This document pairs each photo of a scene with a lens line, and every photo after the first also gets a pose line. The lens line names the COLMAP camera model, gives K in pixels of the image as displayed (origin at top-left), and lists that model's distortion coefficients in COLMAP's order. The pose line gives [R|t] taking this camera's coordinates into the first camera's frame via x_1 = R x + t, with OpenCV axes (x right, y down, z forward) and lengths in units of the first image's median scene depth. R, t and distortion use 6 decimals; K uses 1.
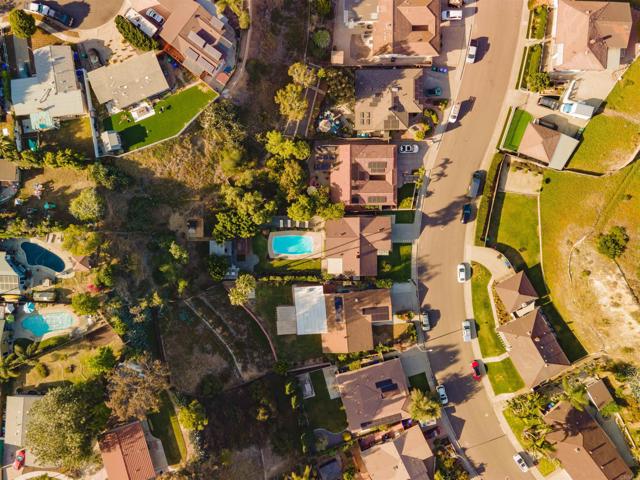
lens RADIAL K [[491.2, 0, 320.0], [0, 491.2, 240.0], [0, 0, 1]] dist [0.044169, -0.000365]
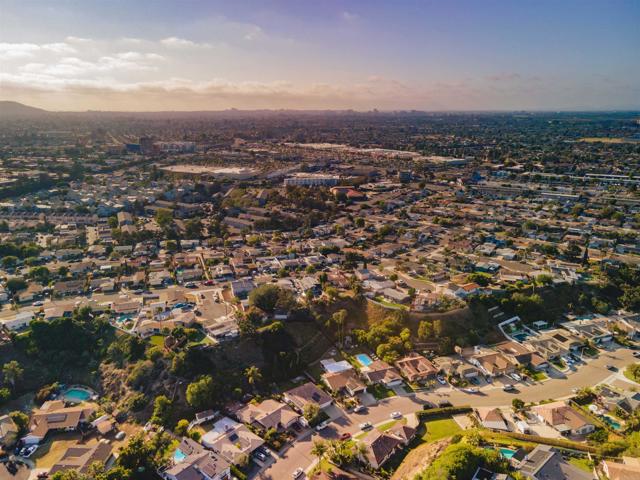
lens RADIAL K [[491.2, 0, 320.0], [0, 491.2, 240.0], [0, 0, 1]] dist [0.044169, -0.000365]
pose [[0.365065, 0.297386, -0.882207, 1.460957], [-0.930833, 0.099638, -0.351600, 0.814688], [-0.016660, 0.949544, 0.313191, -0.051811]]
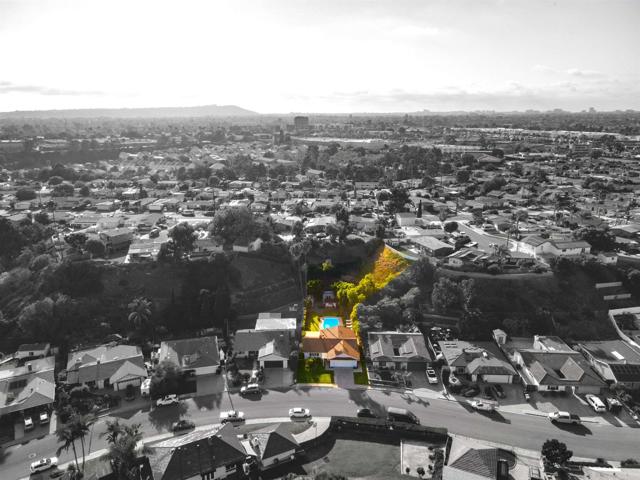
lens RADIAL K [[481.1, 0, 316.0], [0, 481.1, 240.5], [0, 0, 1]] dist [0.052874, -0.000364]
pose [[-0.027292, 0.304420, -0.952147, 1.005801], [-0.999594, -0.000547, 0.028477, 0.014504], [0.008149, 0.952538, 0.304311, 0.452960]]
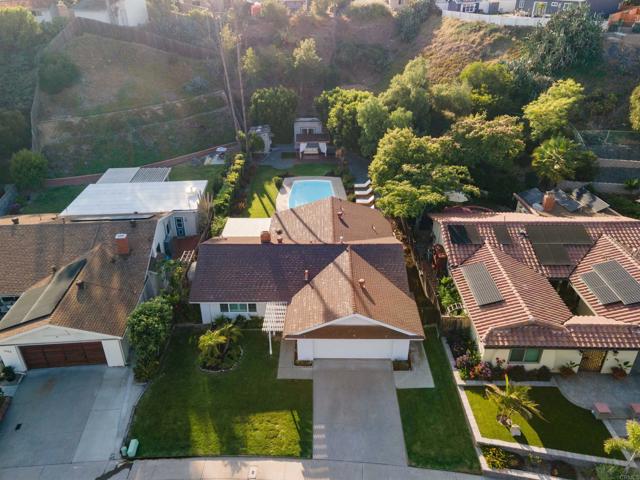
lens RADIAL K [[491.2, 0, 320.0], [0, 491.2, 240.0], [0, 0, 1]] dist [0.044169, -0.000365]
pose [[-0.007107, 0.520543, -0.853806, 0.316030], [-0.999839, 0.010390, 0.014657, -0.001700], [0.016501, 0.853772, 0.520385, 0.823785]]
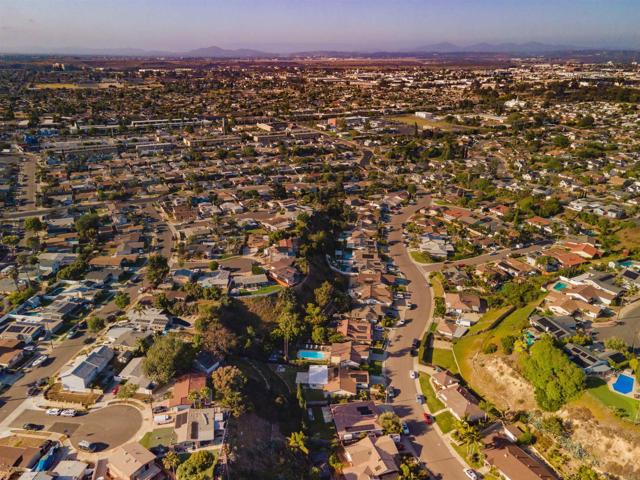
lens RADIAL K [[491.2, 0, 320.0], [0, 491.2, 240.0], [0, 0, 1]] dist [0.044169, -0.000365]
pose [[0.992839, 0.089634, -0.078970, 0.073049], [-0.106379, 0.362630, -0.925842, 1.447275], [-0.054350, 0.927613, 0.369569, 0.003438]]
